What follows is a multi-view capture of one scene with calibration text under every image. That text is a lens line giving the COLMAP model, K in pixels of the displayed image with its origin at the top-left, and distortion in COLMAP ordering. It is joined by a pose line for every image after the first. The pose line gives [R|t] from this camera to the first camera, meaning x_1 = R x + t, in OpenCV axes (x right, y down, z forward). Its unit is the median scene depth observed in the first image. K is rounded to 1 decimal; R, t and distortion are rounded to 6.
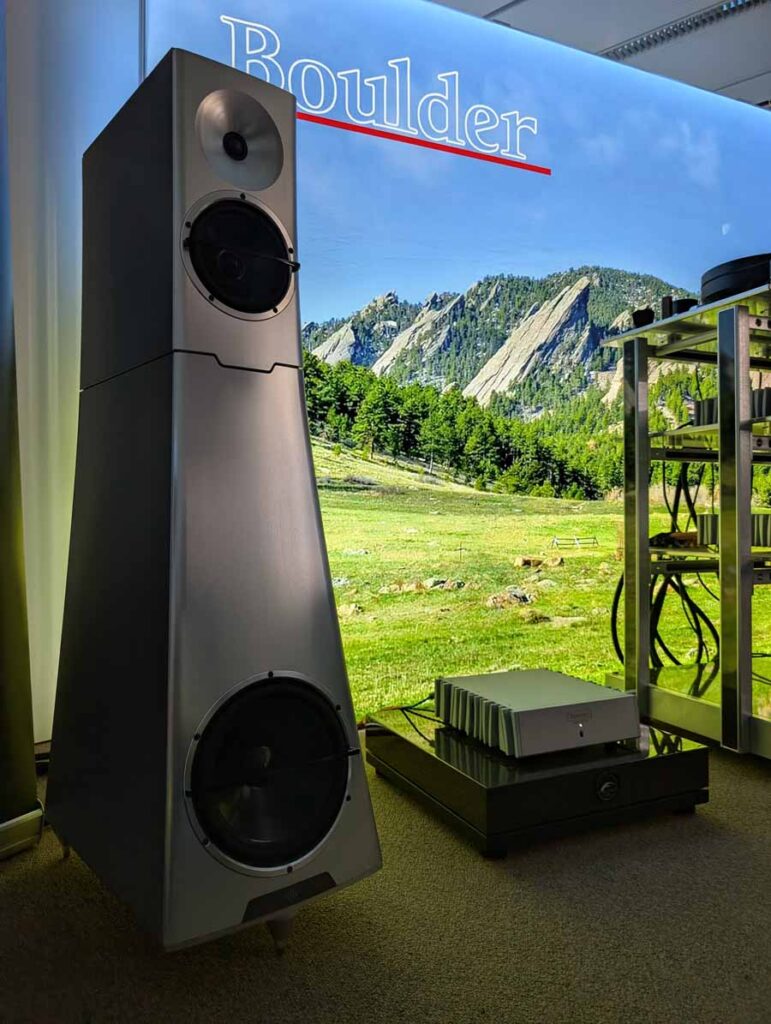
lens RADIAL K [[742.9, 0, 385.8], [0, 742.9, 508.9], [0, 0, 1]] dist [0.023624, -0.038525]
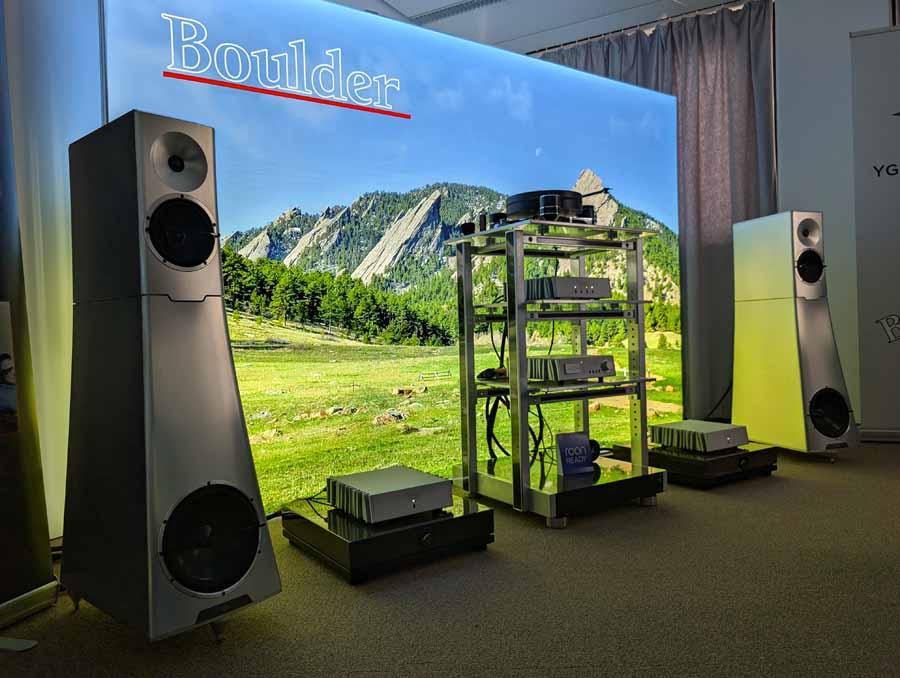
lens RADIAL K [[653.0, 0, 444.5], [0, 653.0, 338.2], [0, 0, 1]] dist [0.023624, -0.038525]
pose [[0.984113, -0.028465, 0.175248, 0.062490], [0.024844, 0.999431, 0.022823, -0.066600], [-0.175798, -0.018107, 0.984260, -0.287835]]
